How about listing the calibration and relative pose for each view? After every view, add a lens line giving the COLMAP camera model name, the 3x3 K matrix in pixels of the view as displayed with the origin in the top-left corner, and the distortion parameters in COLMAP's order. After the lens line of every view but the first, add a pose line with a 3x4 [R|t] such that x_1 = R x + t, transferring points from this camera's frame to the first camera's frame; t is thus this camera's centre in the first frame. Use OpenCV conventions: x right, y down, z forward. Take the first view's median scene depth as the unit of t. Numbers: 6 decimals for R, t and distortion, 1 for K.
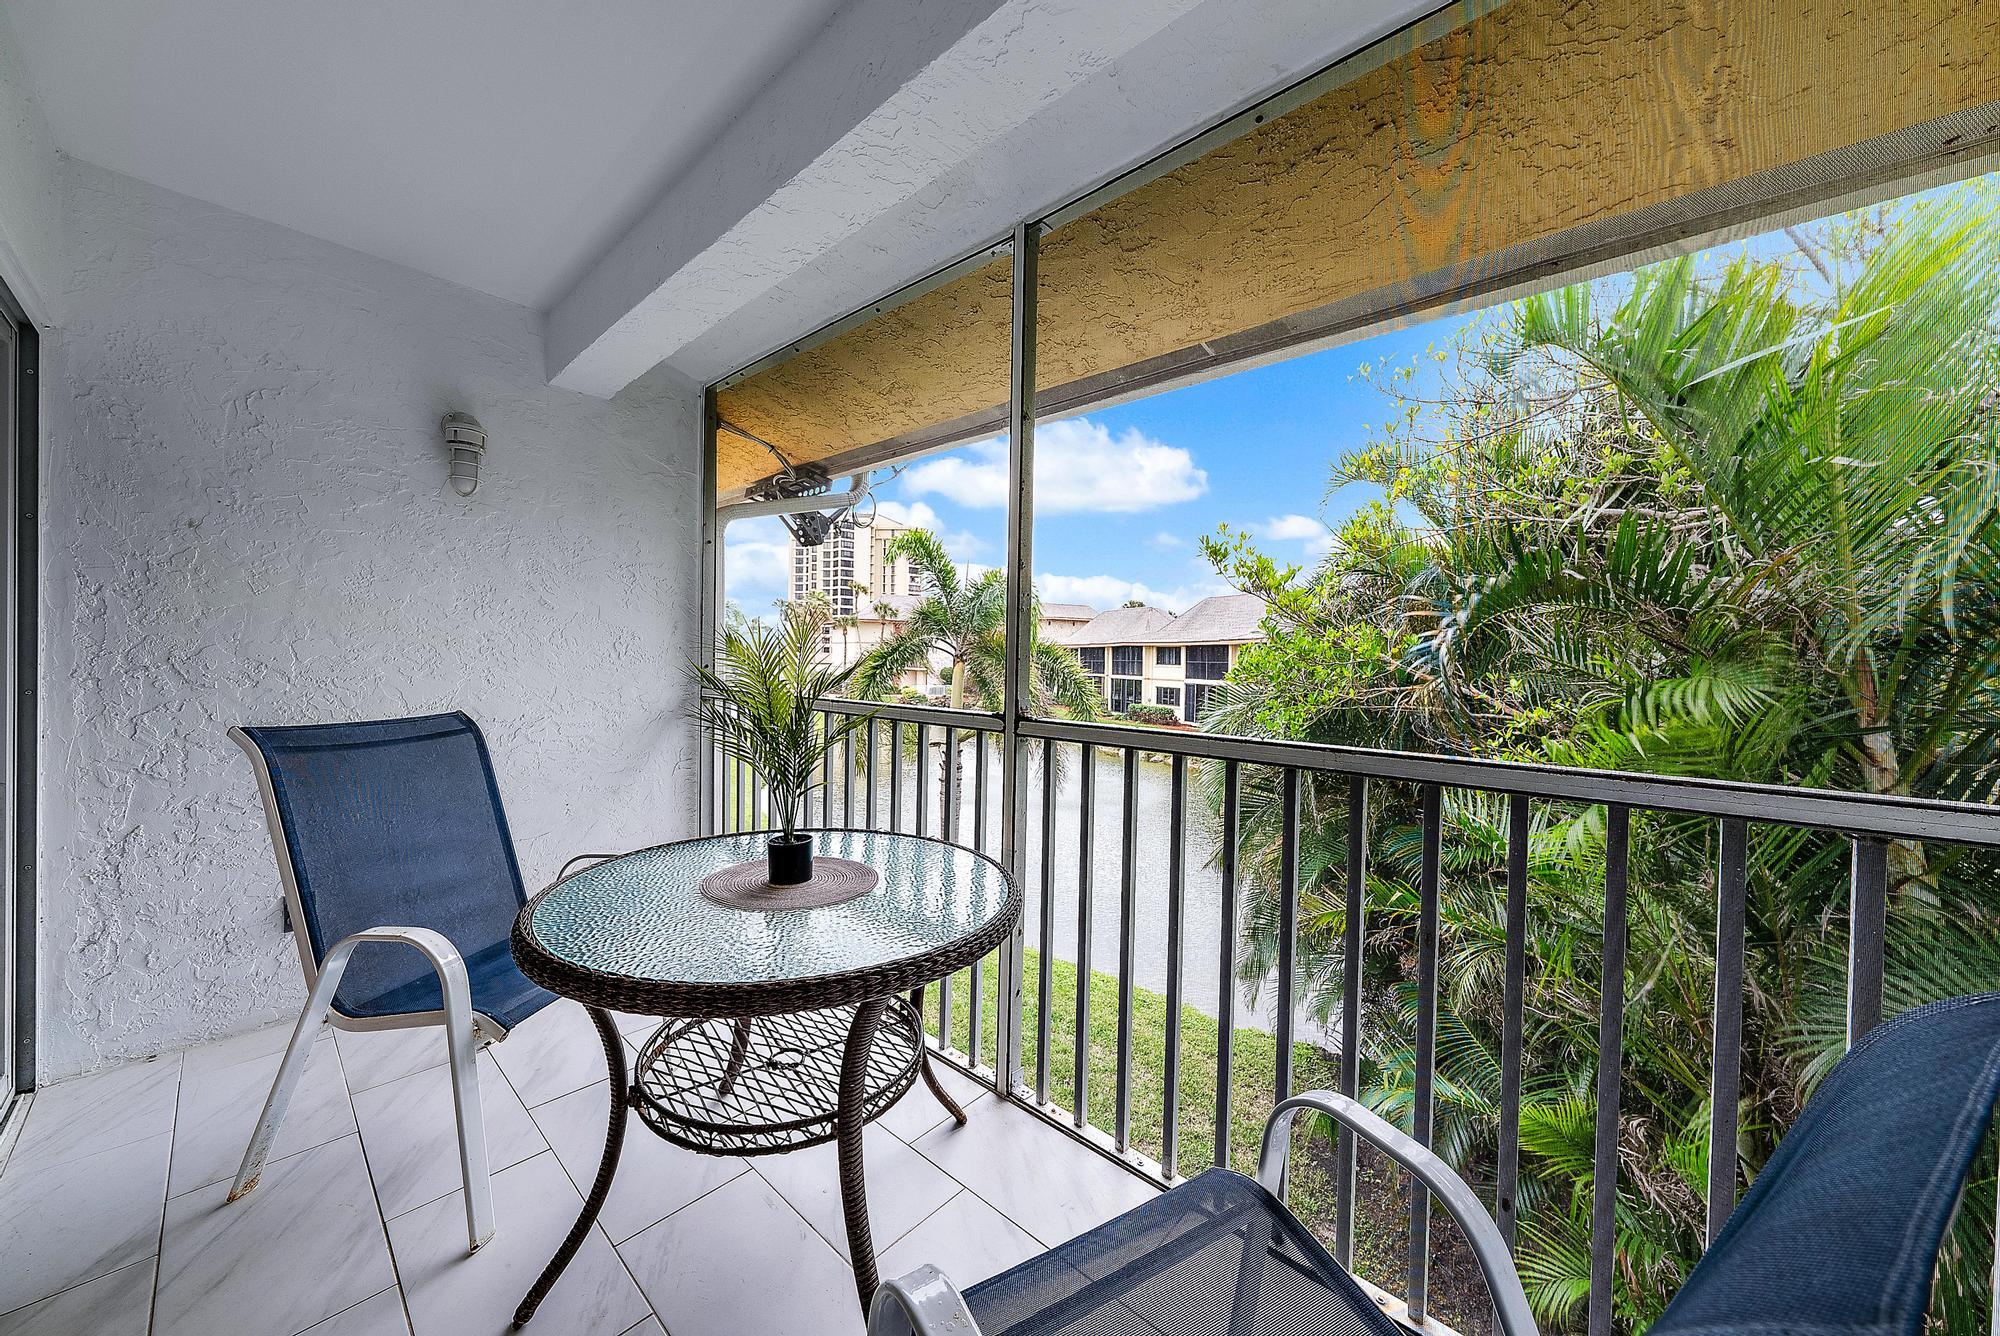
lens RADIAL K [[679.1, 0, 996.2], [0, 679.1, 666.1], [0, 0, 1]] dist [0.000059, -0.006300]
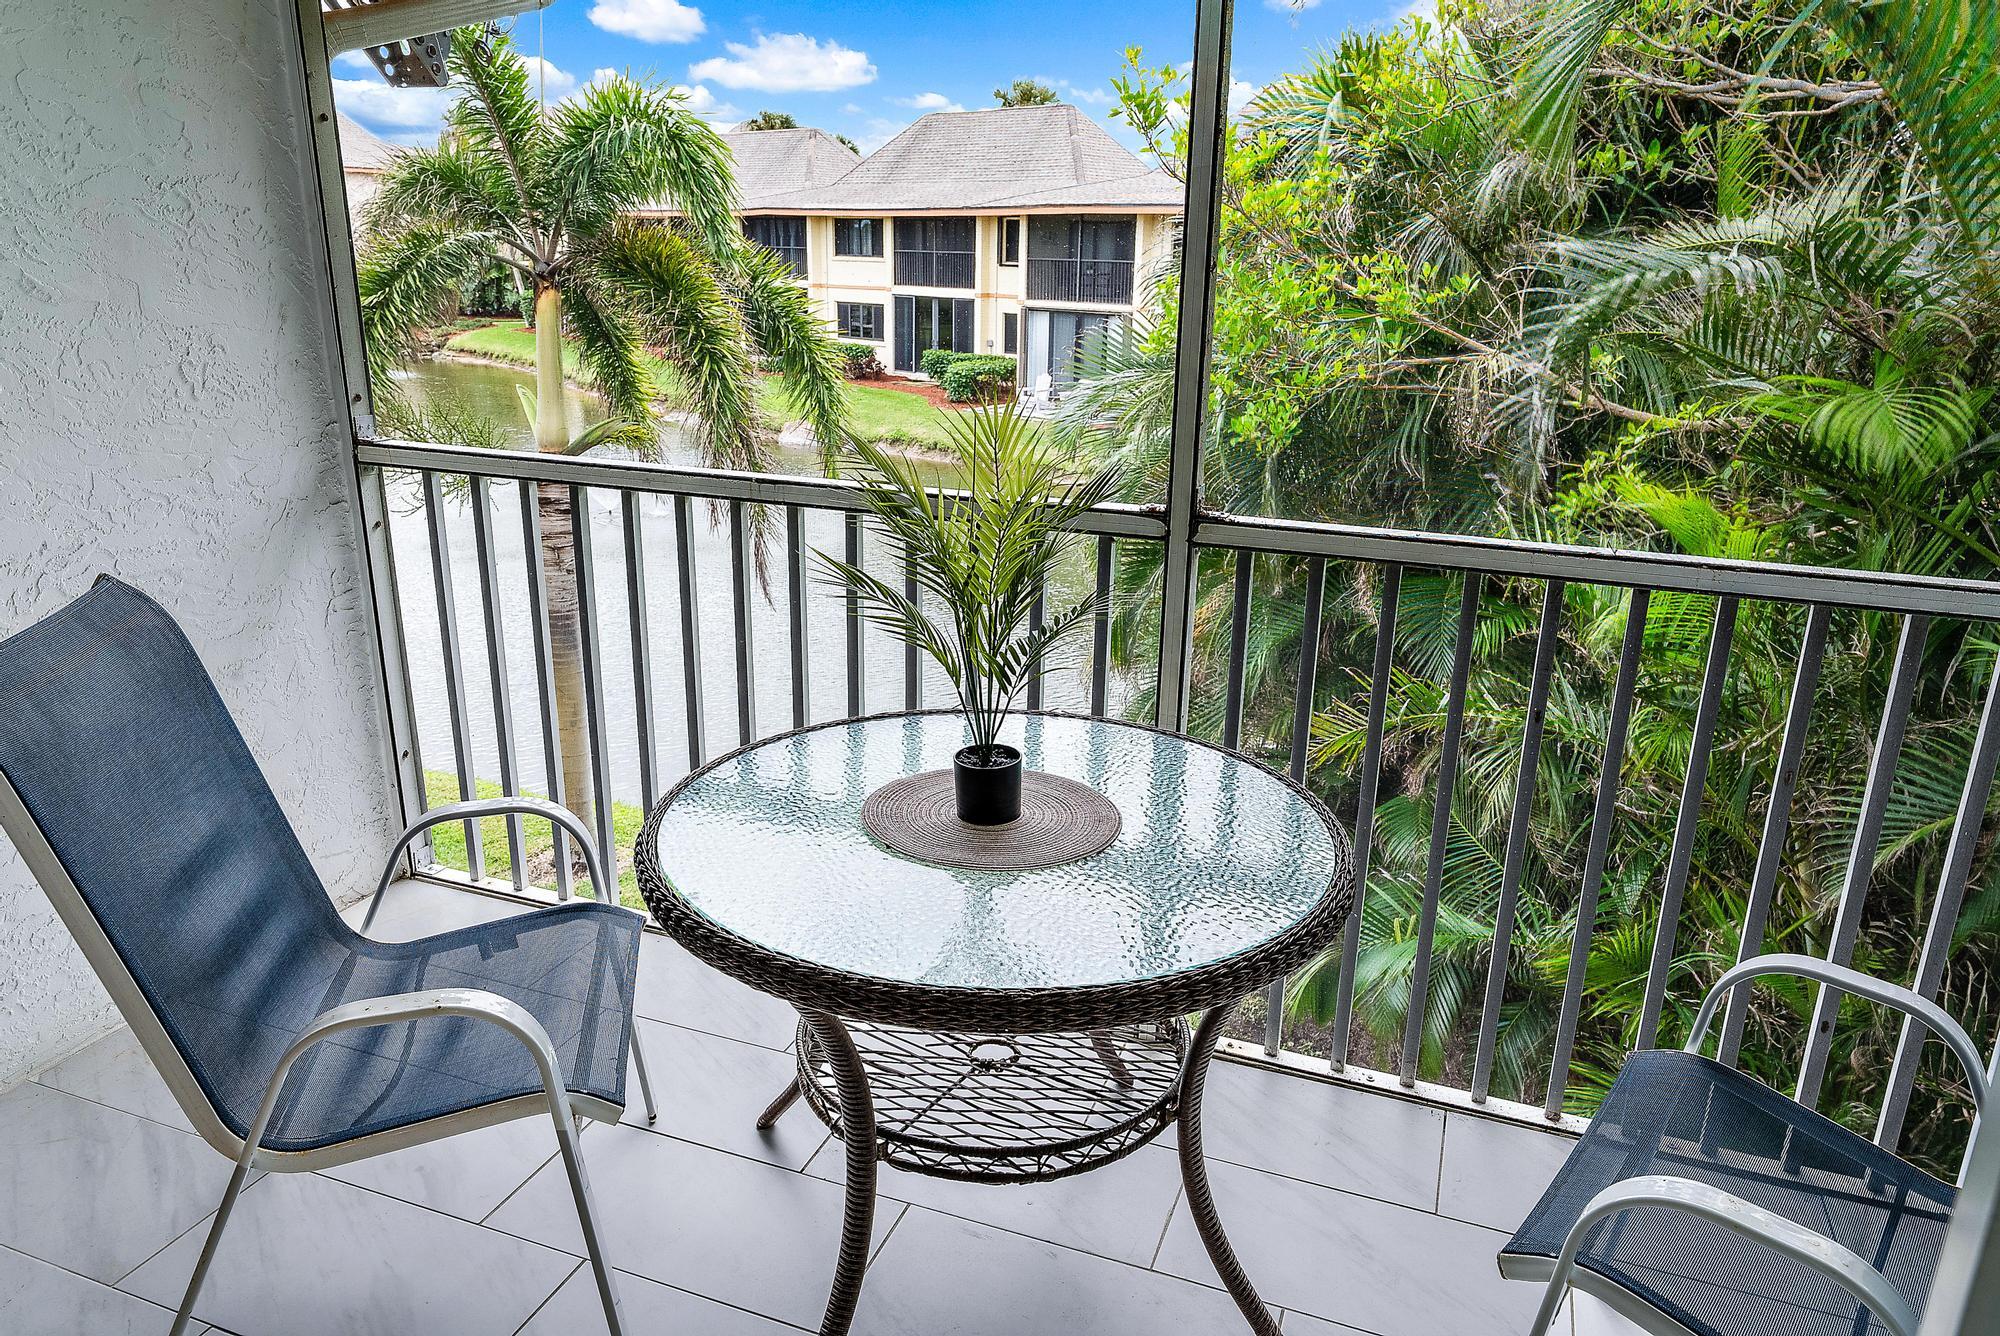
lens RADIAL K [[1330.3, 0, 1009.0], [0, 1330.3, 661.7], [0, 0, 1]] dist [0.003157, 0.001947]
pose [[0.933838, -0.107541, 0.341147, -0.104434], [0.003112, 0.956141, 0.292889, -0.029344], [-0.357682, -0.272450, 0.893216, -0.015761]]
